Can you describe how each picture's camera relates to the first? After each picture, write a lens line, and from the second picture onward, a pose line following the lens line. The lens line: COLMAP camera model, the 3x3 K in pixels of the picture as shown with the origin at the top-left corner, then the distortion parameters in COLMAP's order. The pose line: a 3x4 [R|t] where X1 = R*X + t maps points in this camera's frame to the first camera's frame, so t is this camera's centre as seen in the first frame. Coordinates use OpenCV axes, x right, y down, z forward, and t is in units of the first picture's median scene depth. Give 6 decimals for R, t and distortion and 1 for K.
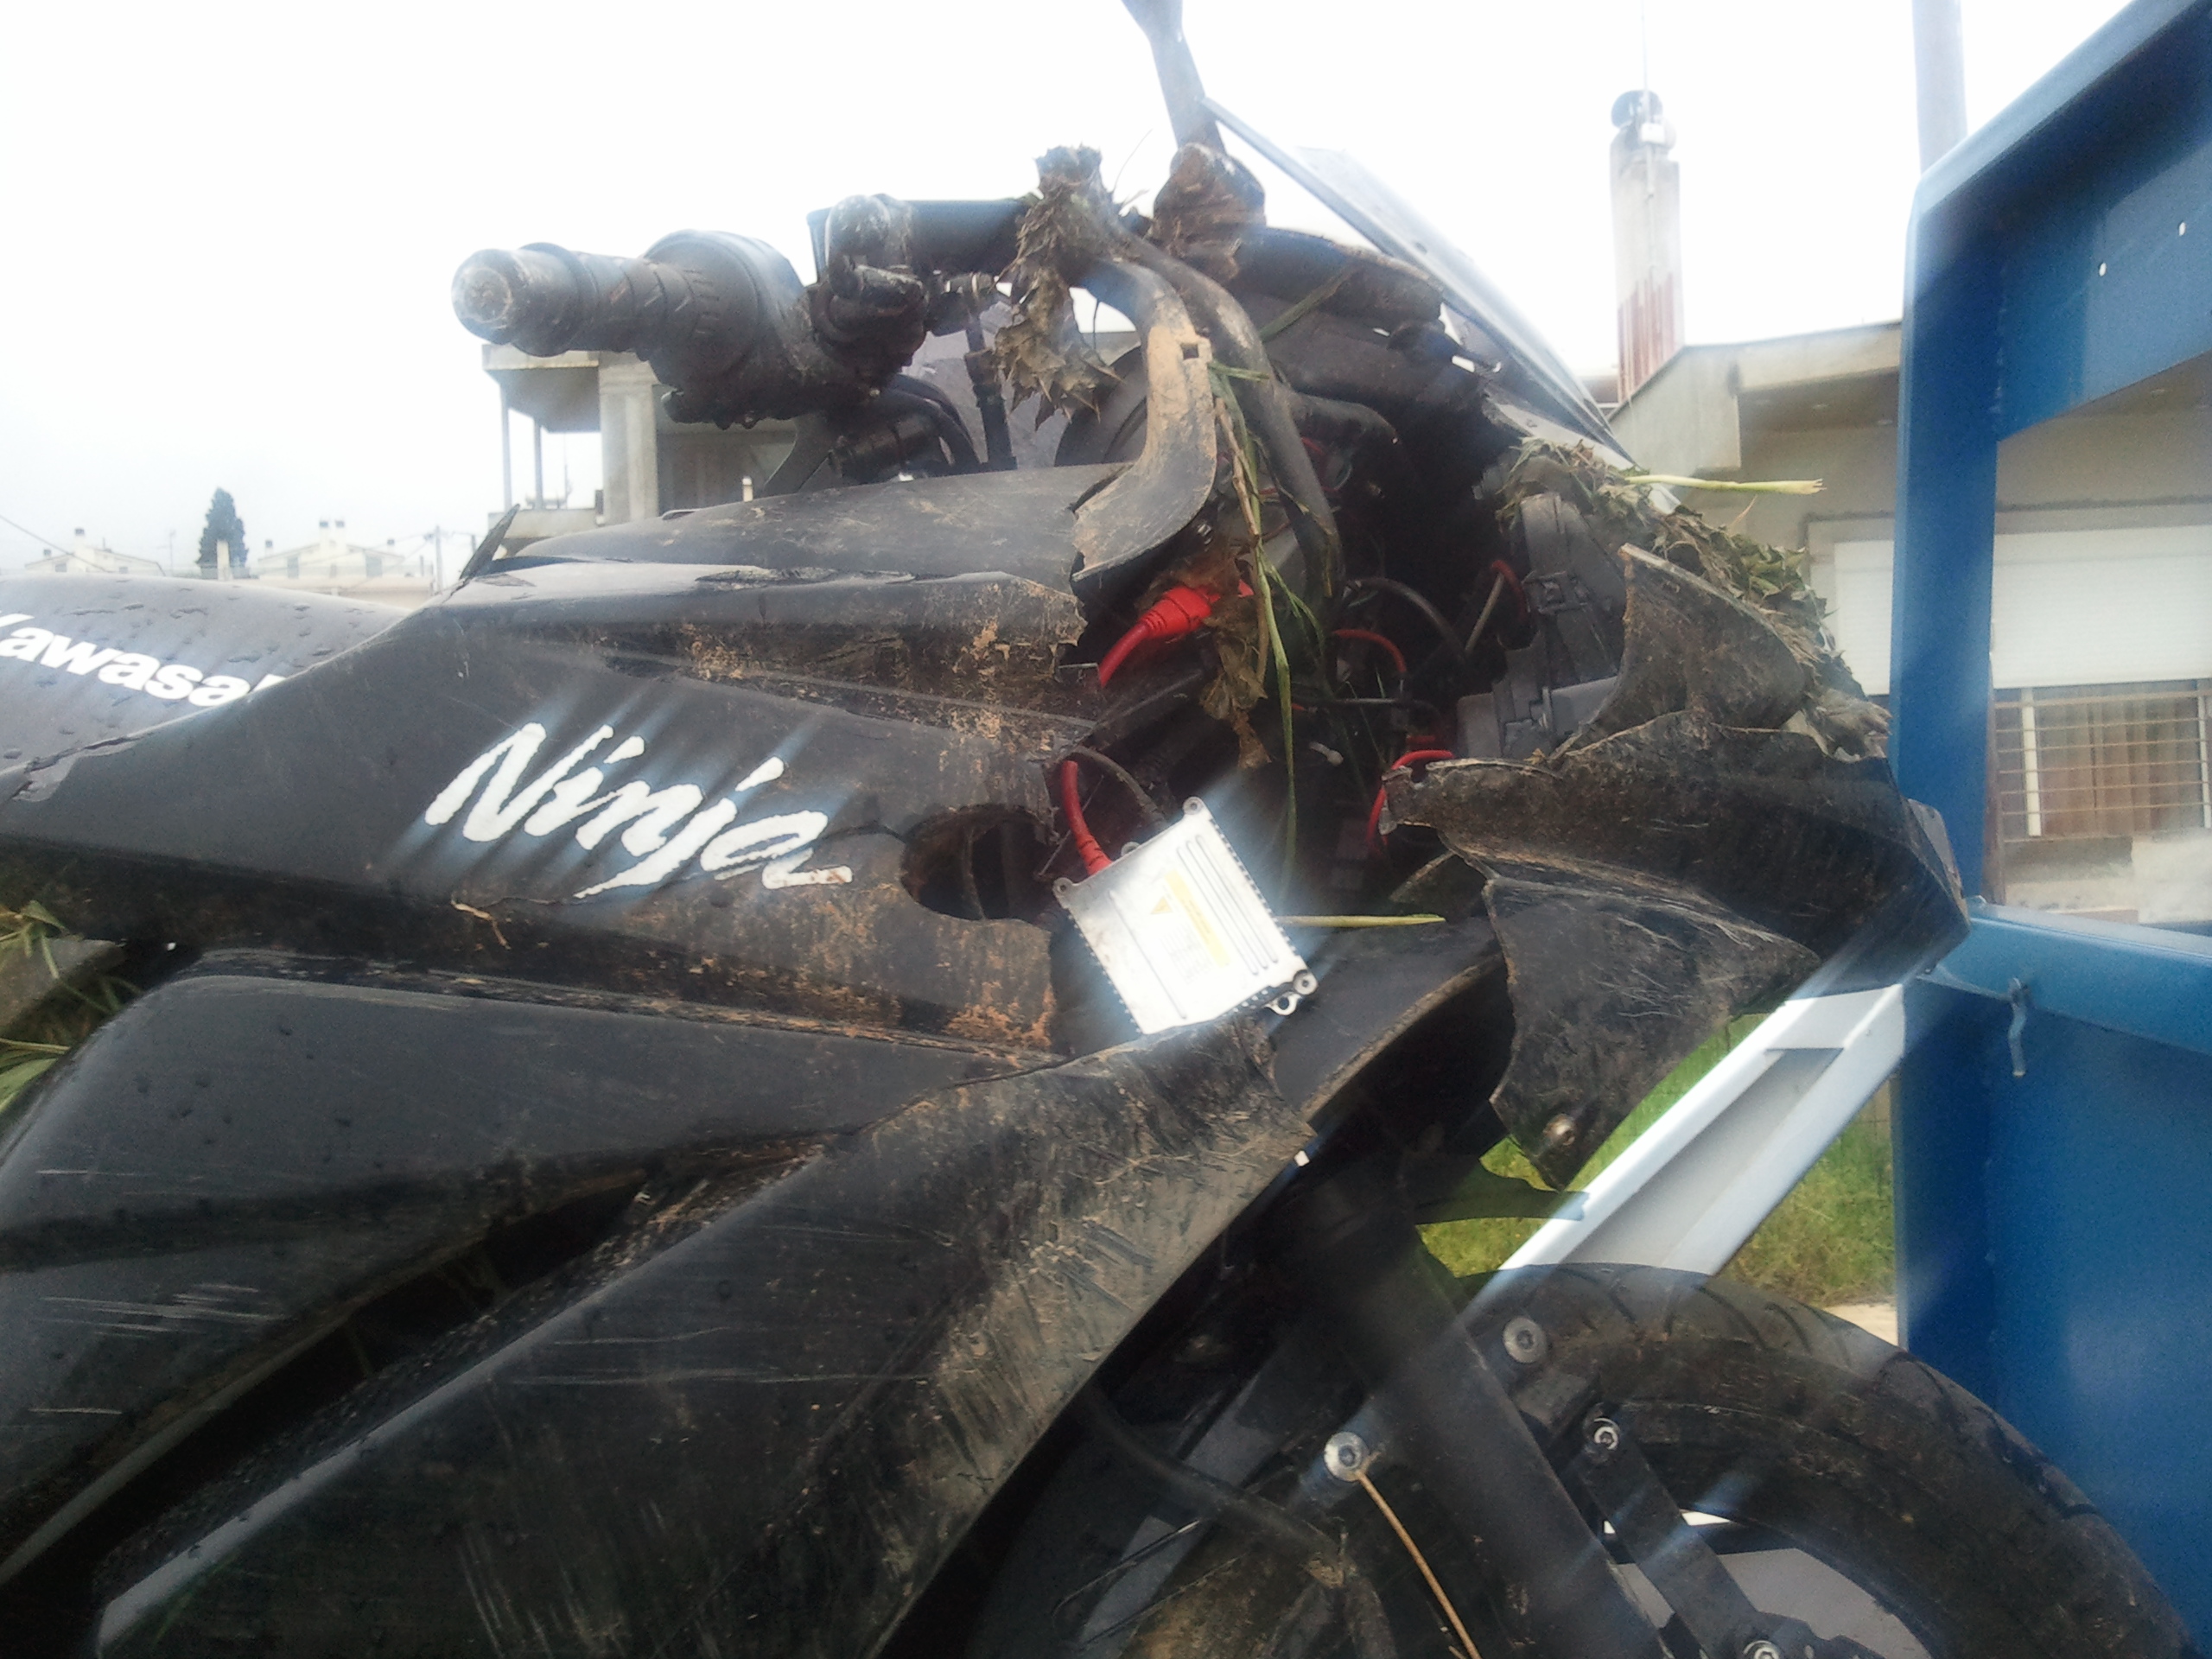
lens RADIAL K [[2382.7, 0, 1097.3], [0, 2382.7, 794.0], [0, 0, 1]] dist [0.019799, -0.186328]
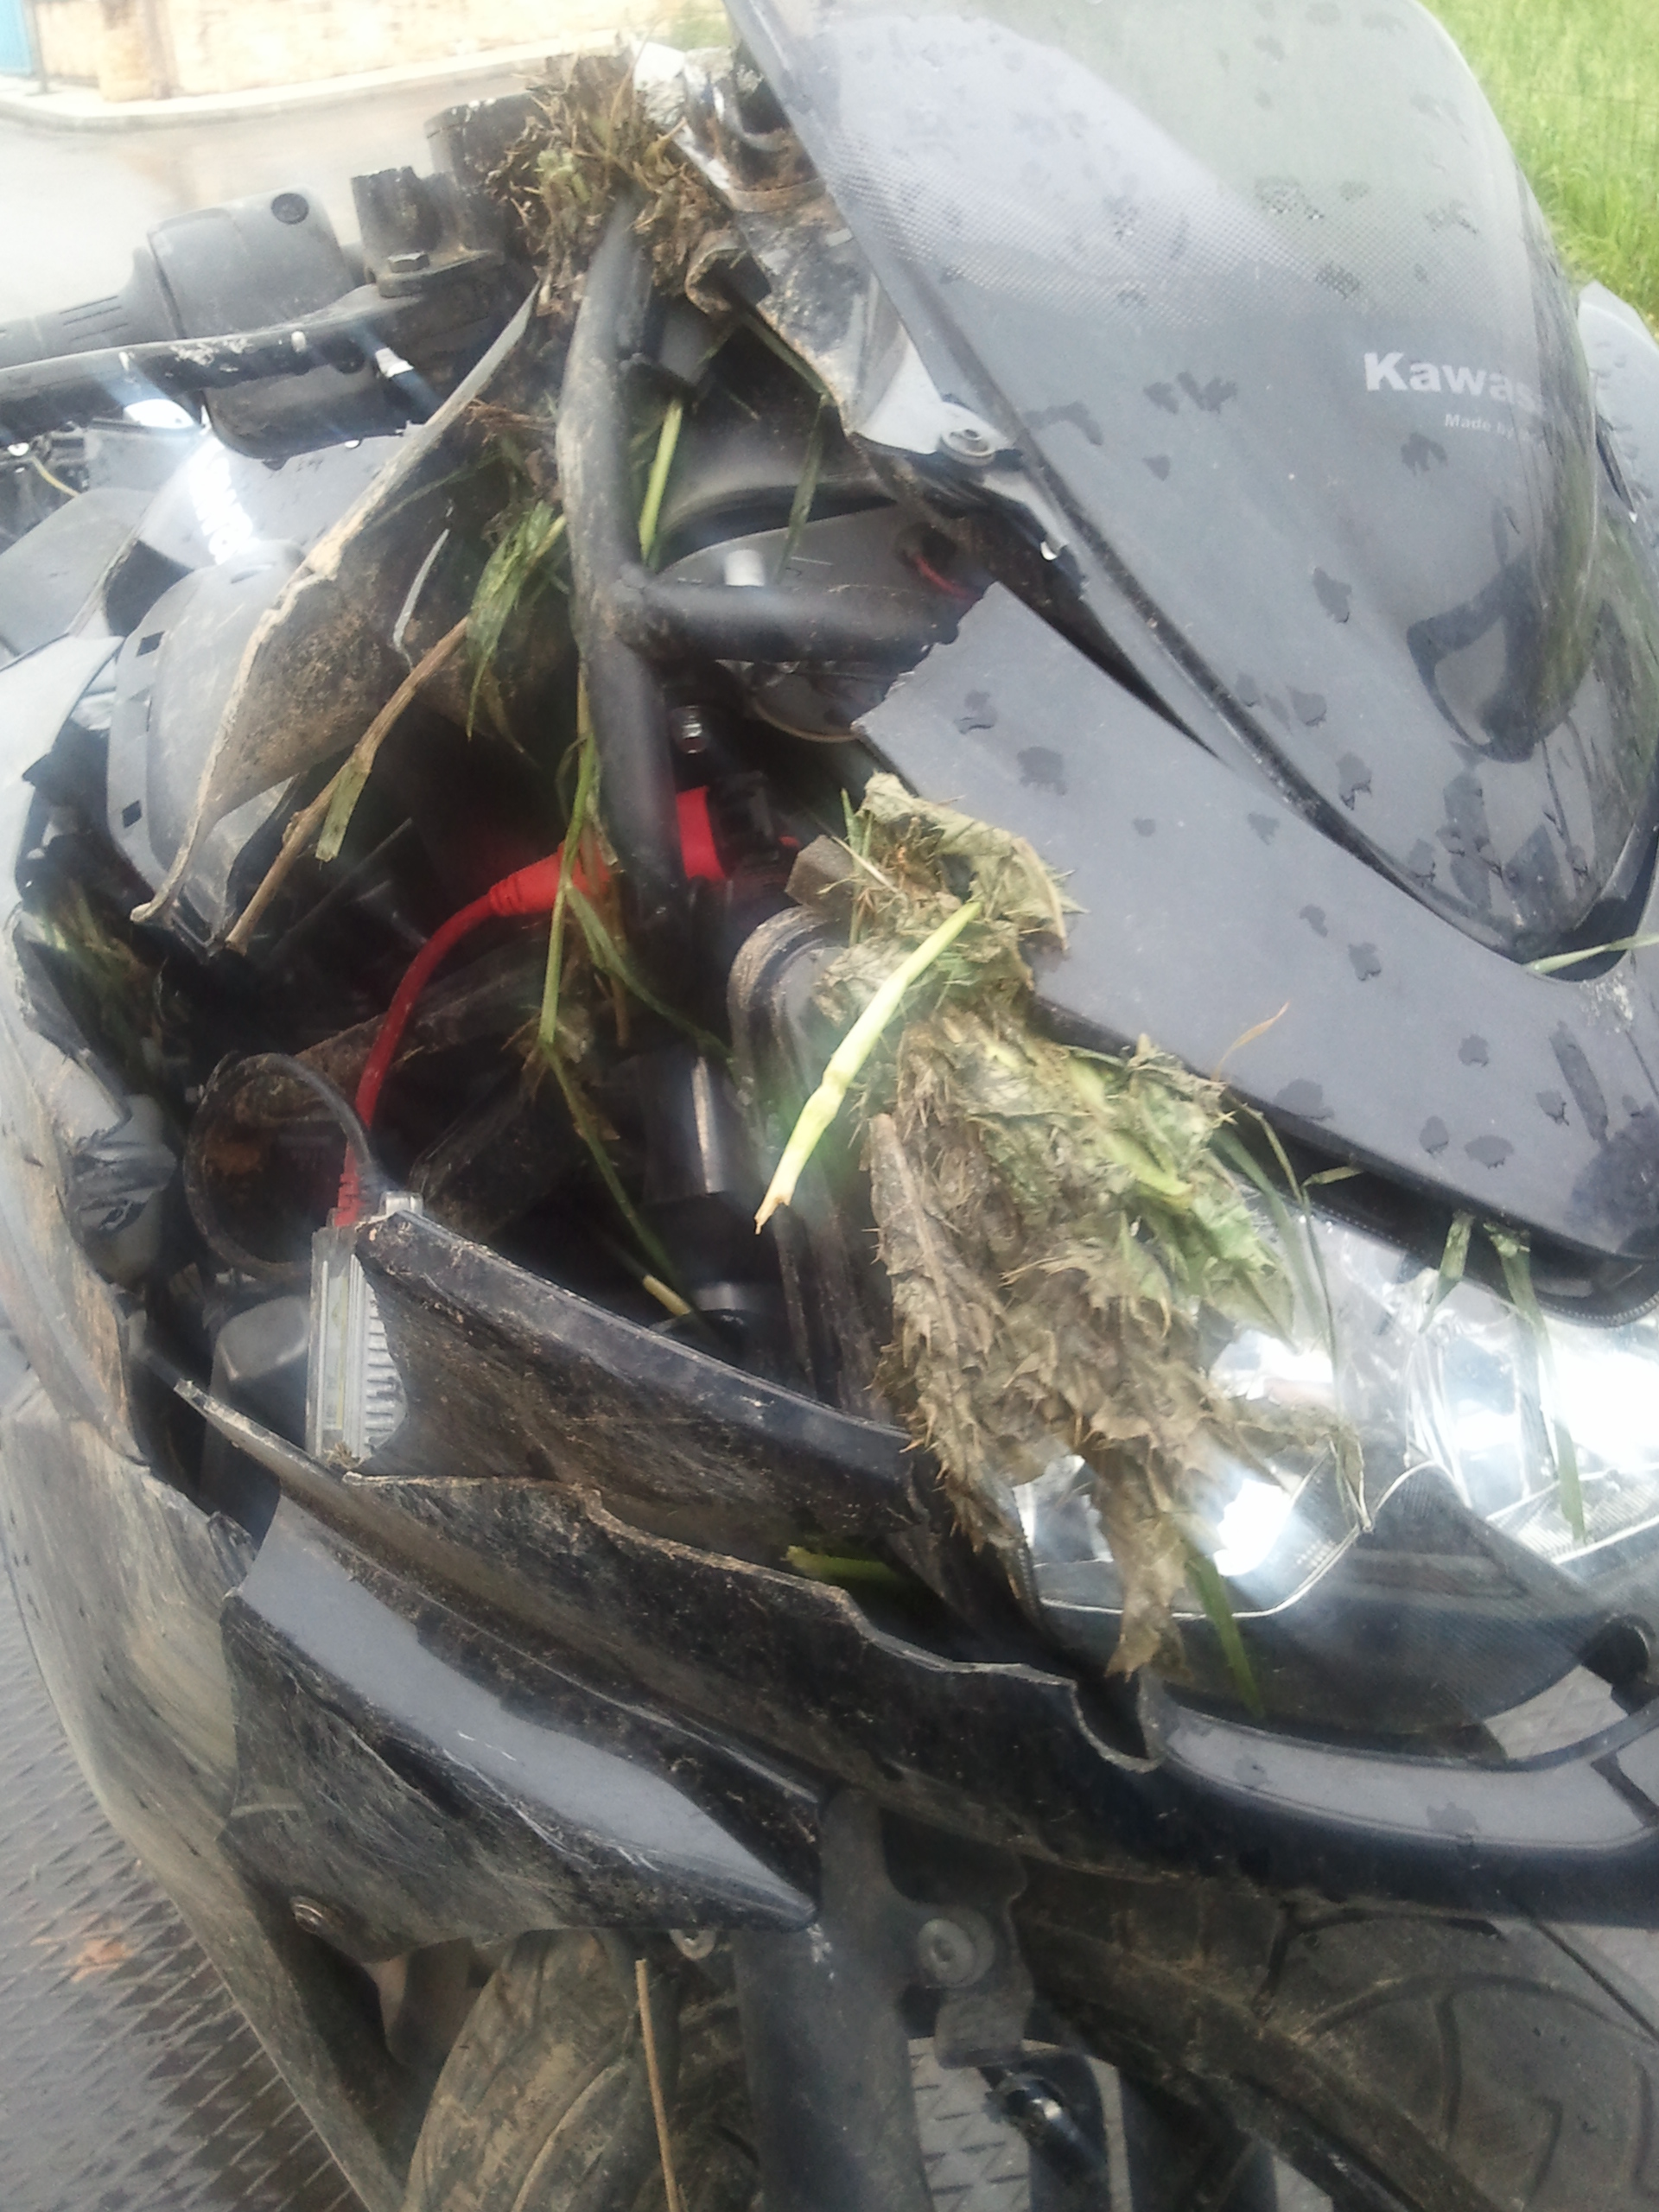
lens RADIAL K [[2324.0, 0, 868.5], [0, 2324.0, 1105.1], [0, 0, 1]] dist [0.123885, -0.311680]
pose [[0.533391, 0.372645, -0.759362, 0.641630], [0.060763, 0.878531, 0.473806, -0.351335], [0.843683, -0.298865, 0.445957, 0.813585]]
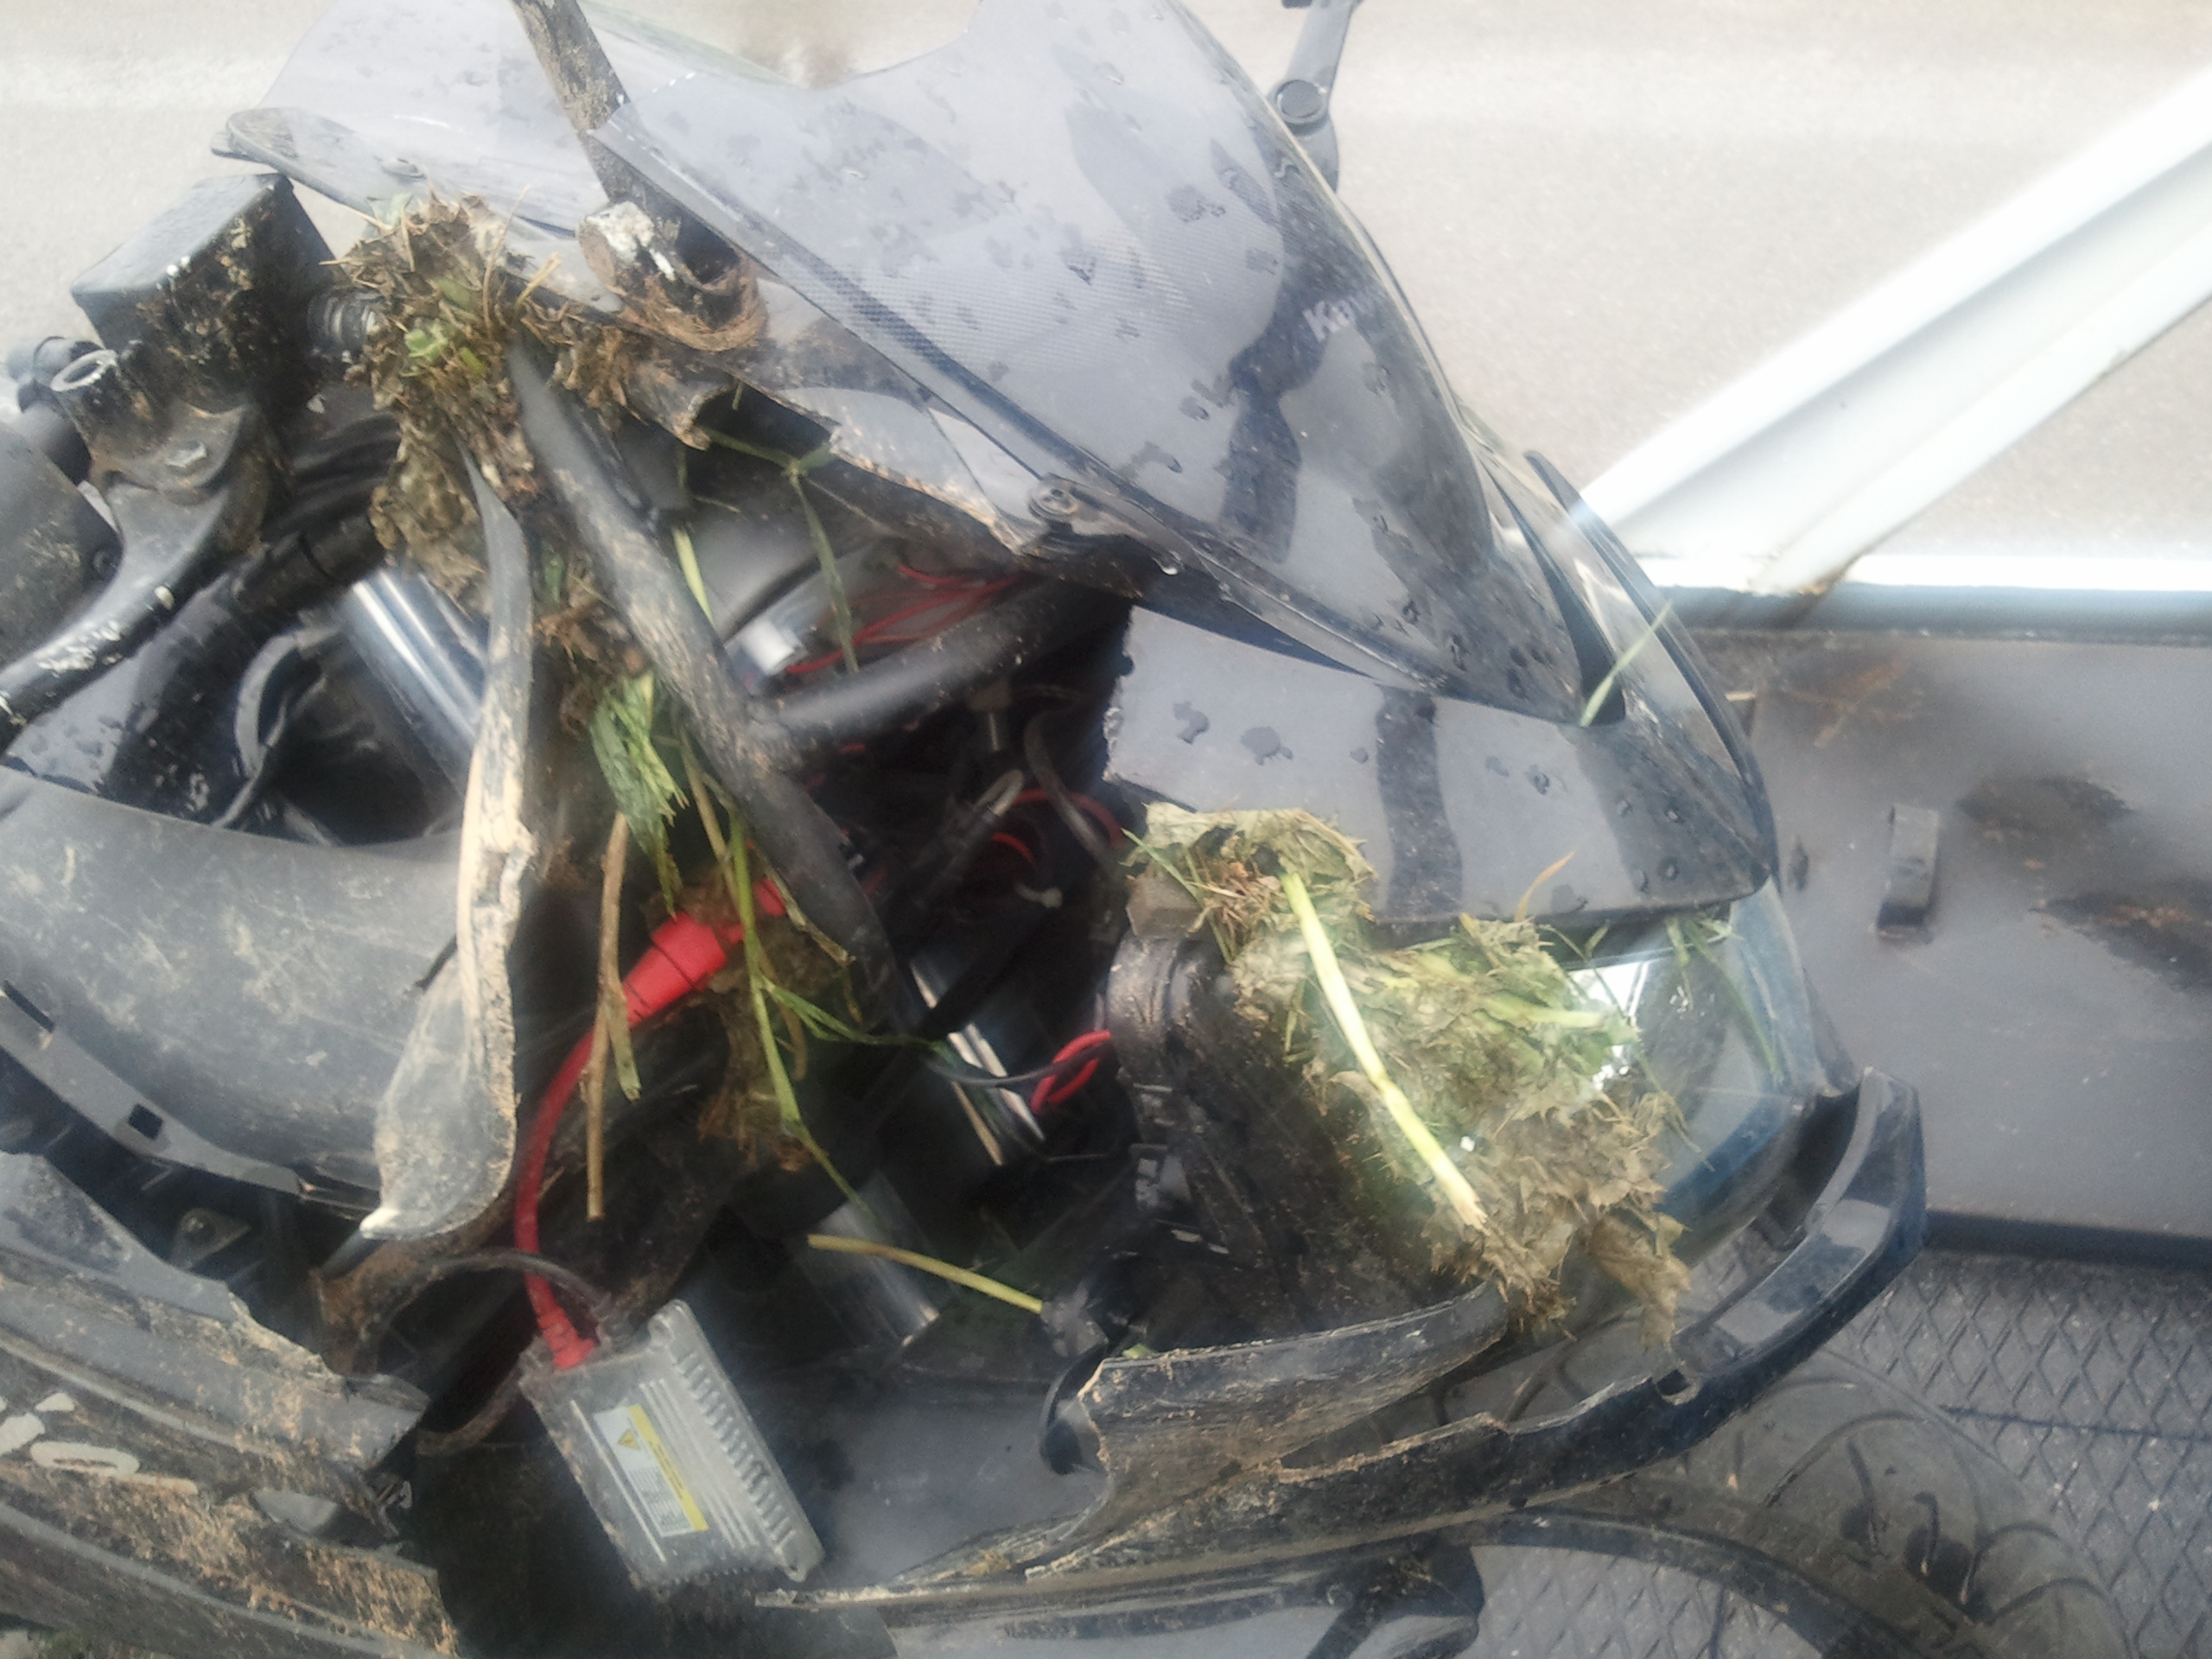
lens RADIAL K [[2382.7, 0, 1097.3], [0, 2382.7, 794.0], [0, 0, 1]] dist [0.019799, -0.186328]
pose [[0.960633, 0.099127, -0.259533, 0.347905], [0.098986, 0.750747, 0.653131, -0.591018], [0.259587, -0.653110, 0.711381, 0.617216]]
